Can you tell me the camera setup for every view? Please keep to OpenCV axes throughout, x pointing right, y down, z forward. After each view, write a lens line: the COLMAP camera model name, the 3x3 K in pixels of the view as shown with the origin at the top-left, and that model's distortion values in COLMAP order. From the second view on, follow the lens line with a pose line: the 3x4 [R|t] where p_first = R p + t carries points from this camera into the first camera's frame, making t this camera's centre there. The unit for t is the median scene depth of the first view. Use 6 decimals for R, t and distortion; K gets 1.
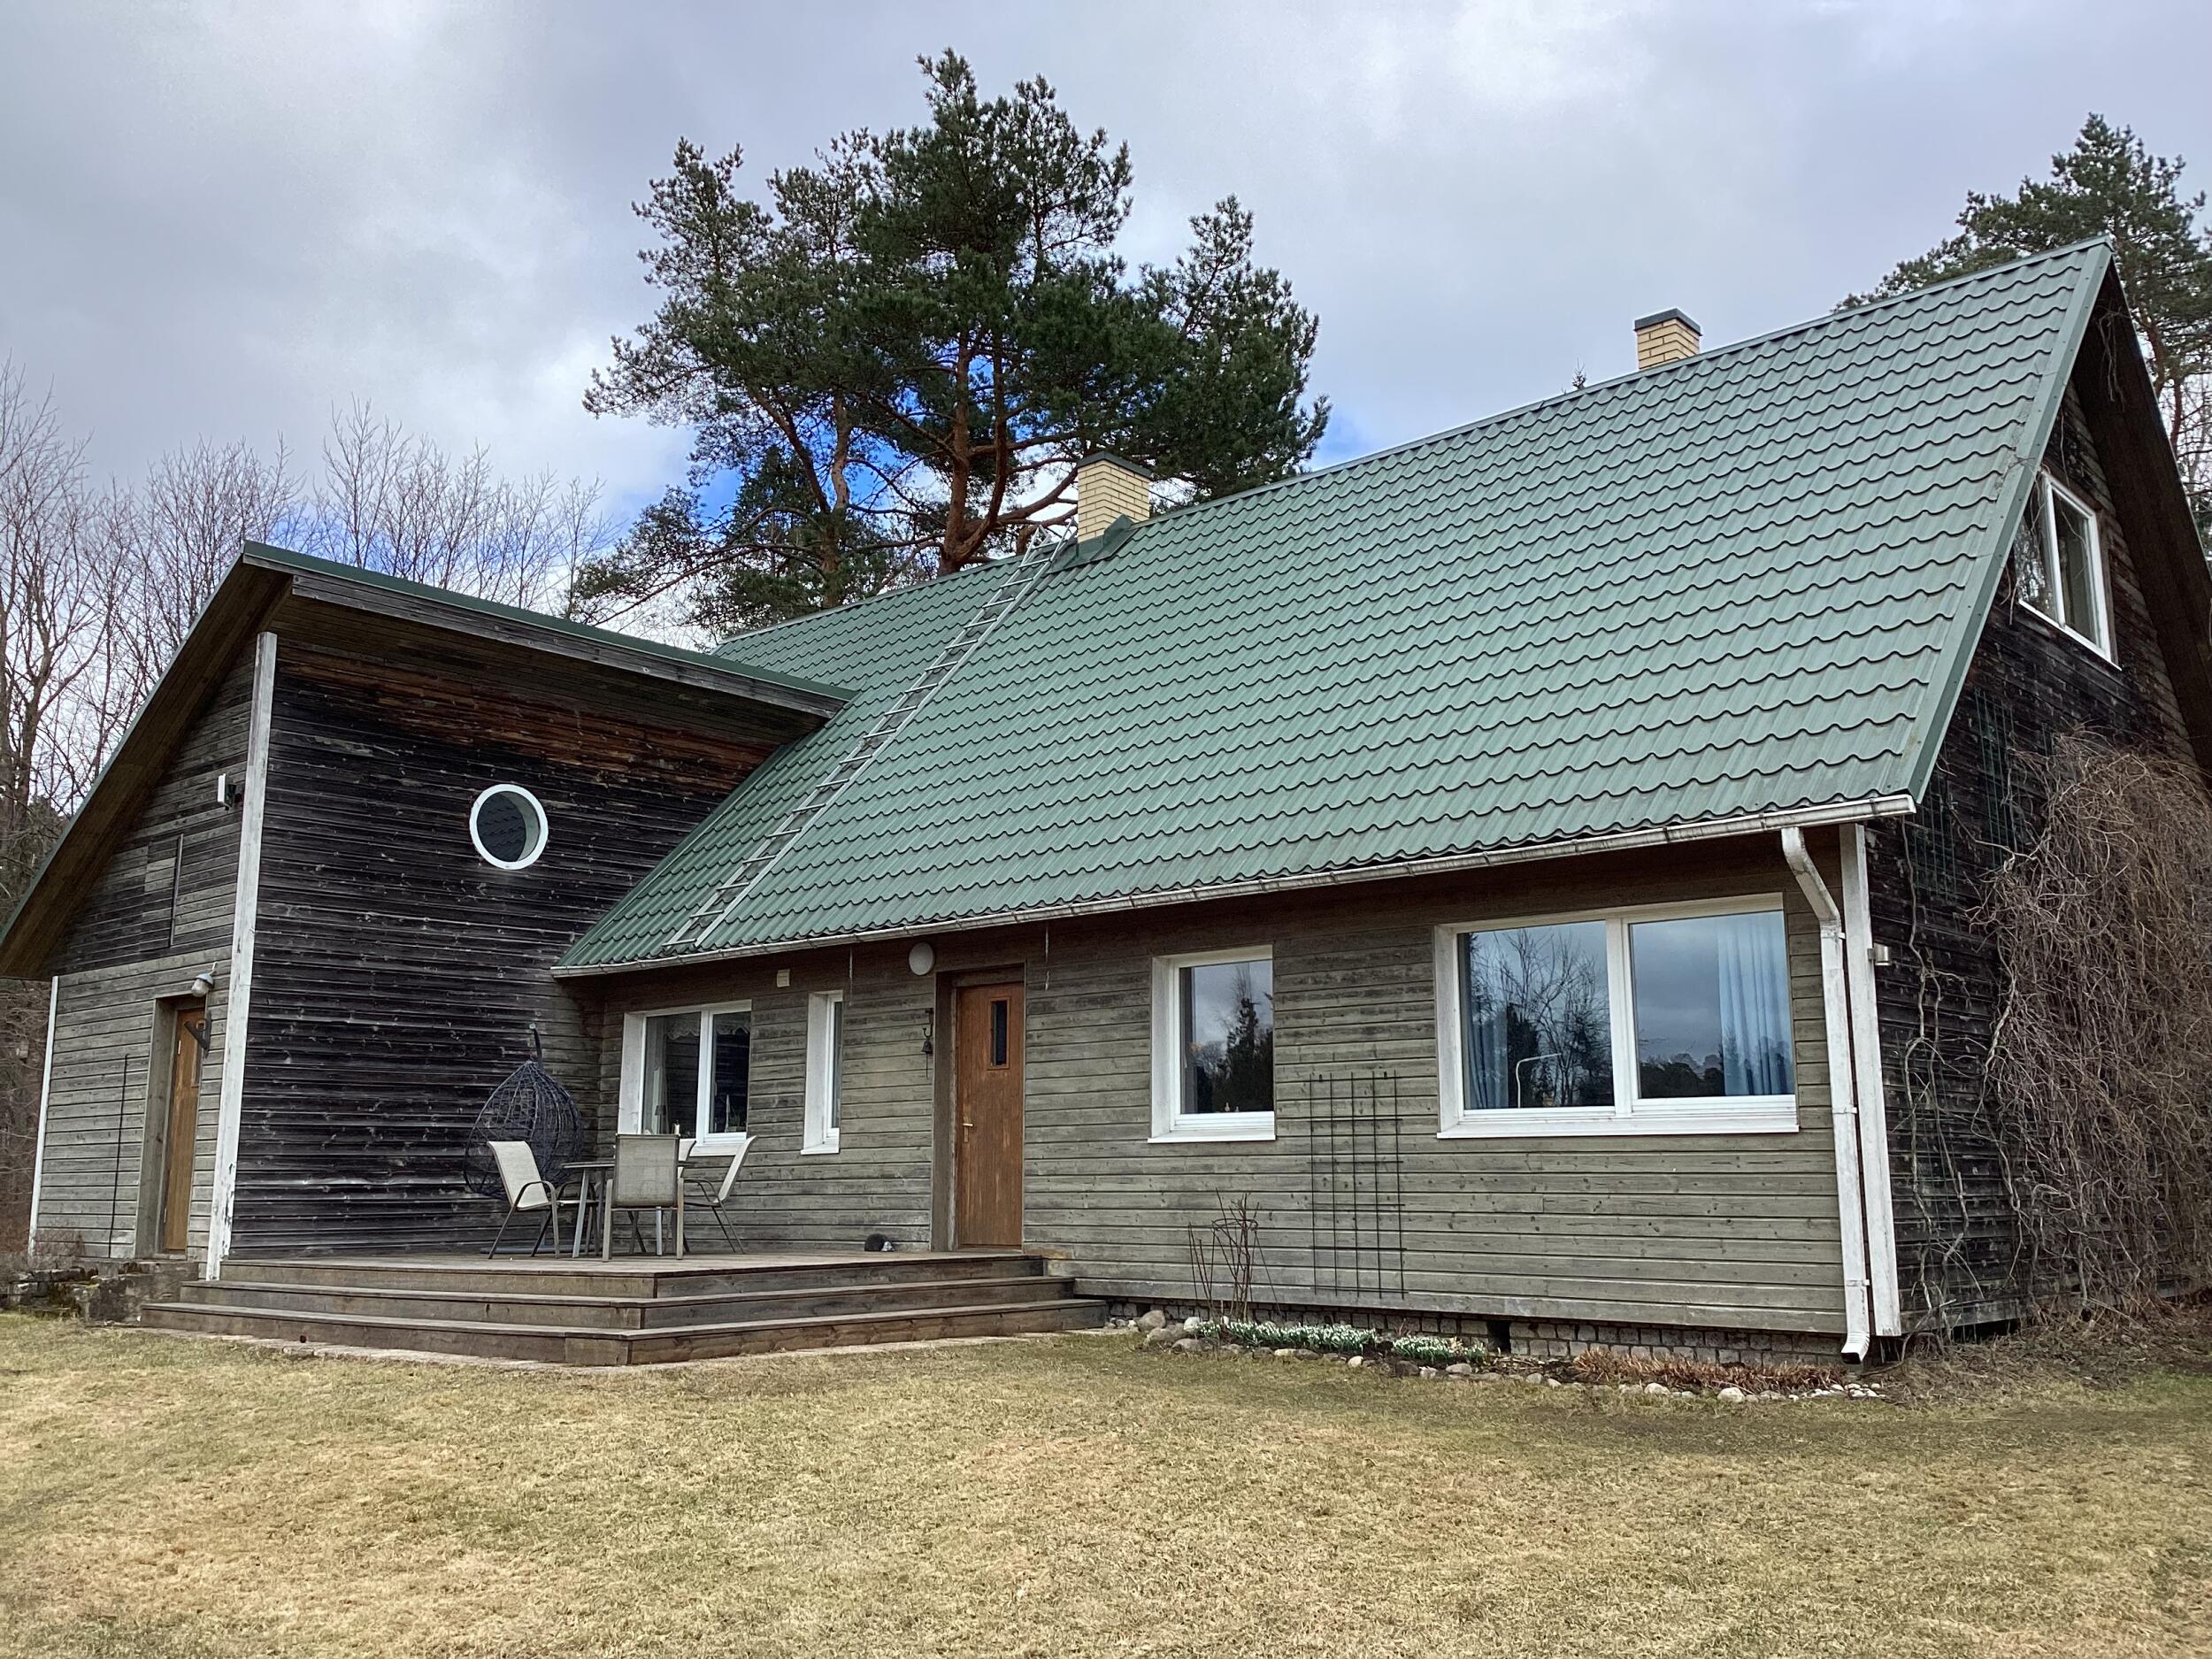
lens RADIAL K [[1996.0, 0, 1119.3], [0, 1996.0, 836.6], [0, 0, 1]] dist [0.018739, -0.034229]
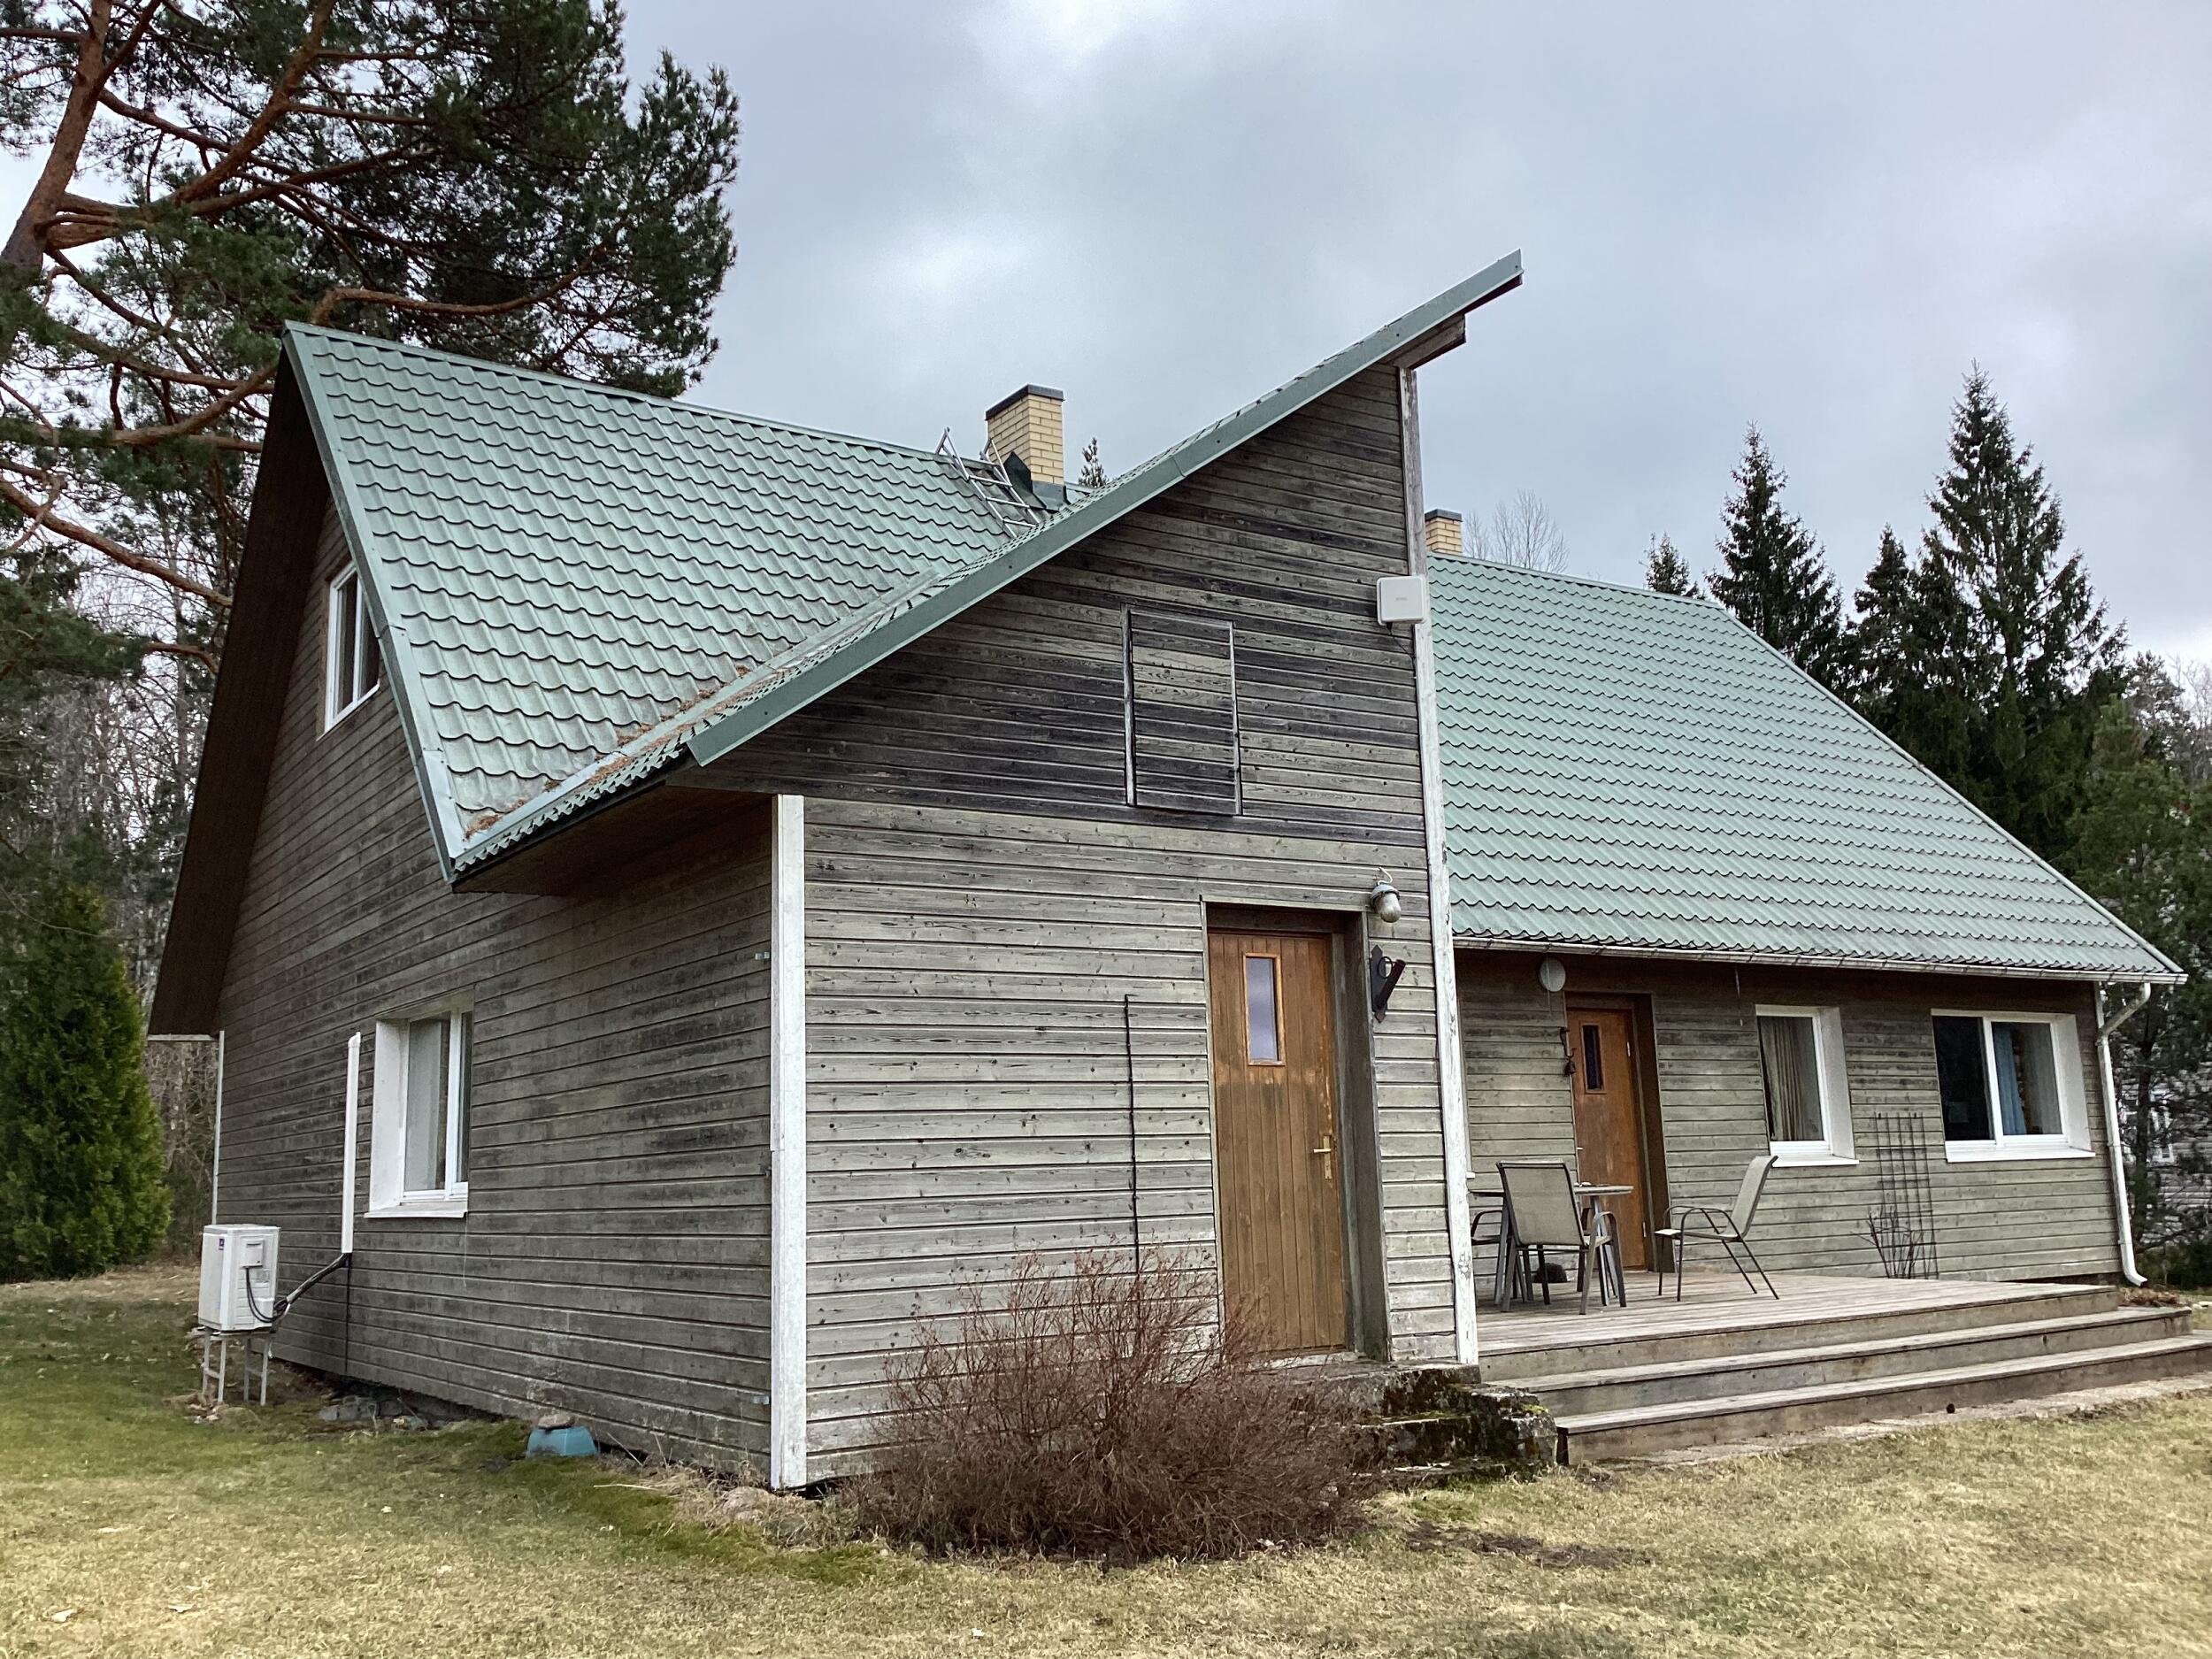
lens RADIAL K [[1996.0, 0, 1112.5], [0, 1996.0, 817.5], [0, 0, 1]] dist [0.018739, -0.034229]
pose [[0.273173, 0.167088, 0.947343, -1.175848], [-0.140011, 0.981219, -0.132690, 0.156243], [-0.951721, -0.096391, 0.291436, 1.006942]]
